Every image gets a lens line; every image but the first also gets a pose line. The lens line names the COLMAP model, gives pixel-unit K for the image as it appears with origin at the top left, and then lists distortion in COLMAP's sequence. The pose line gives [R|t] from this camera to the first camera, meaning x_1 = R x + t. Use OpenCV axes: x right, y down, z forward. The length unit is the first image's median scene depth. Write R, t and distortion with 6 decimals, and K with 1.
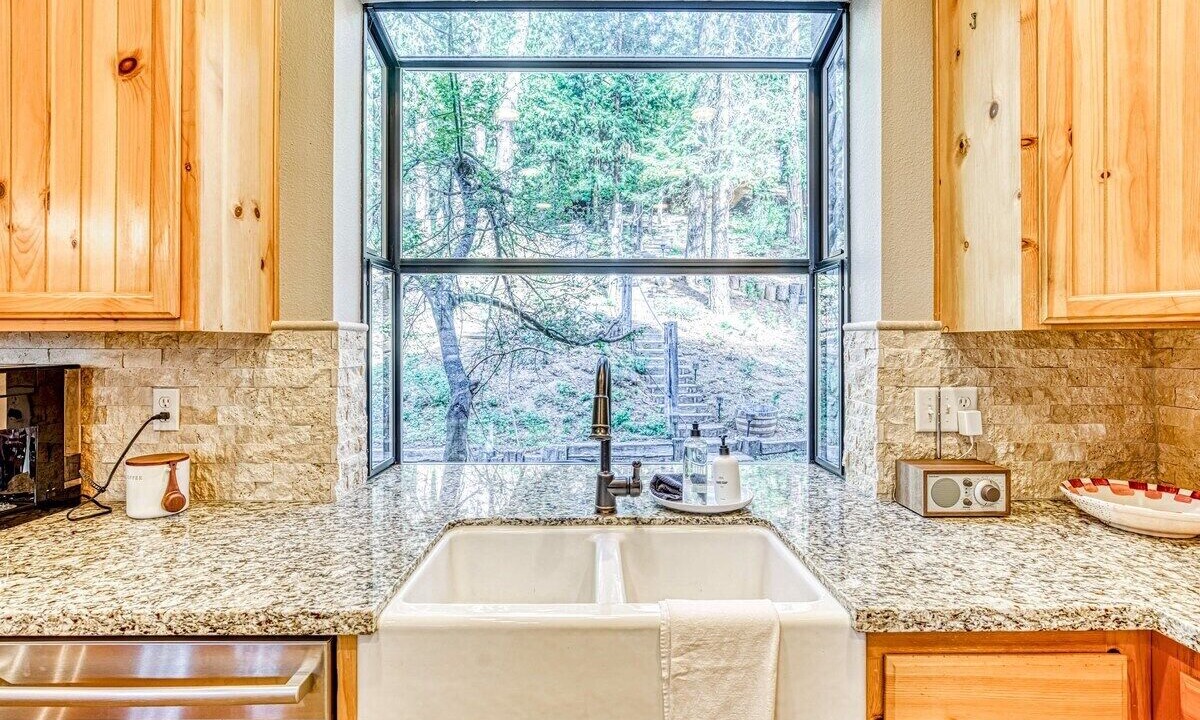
lens RADIAL K [[567.6, 0, 603.3], [0, 567.6, 349.3], [0, 0, 1]] dist [-0.004402, -0.000295]
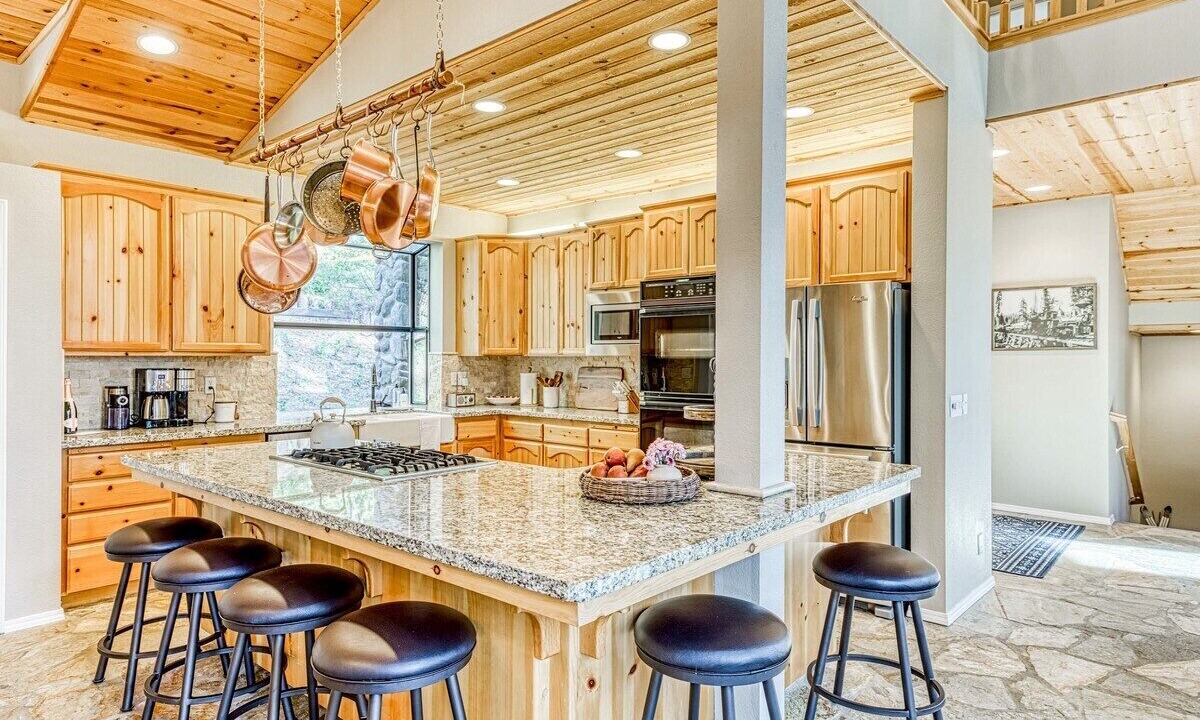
lens RADIAL K [[724.0, 0, 601.2], [0, 724.0, 358.5], [0, 0, 1]] dist [0.000395, 0.000040]
pose [[0.667772, -0.000692, 0.744365, -2.027009], [0.000029, 1.000000, 0.000904, -0.017319], [-0.744366, -0.000582, 0.667772, -2.493603]]
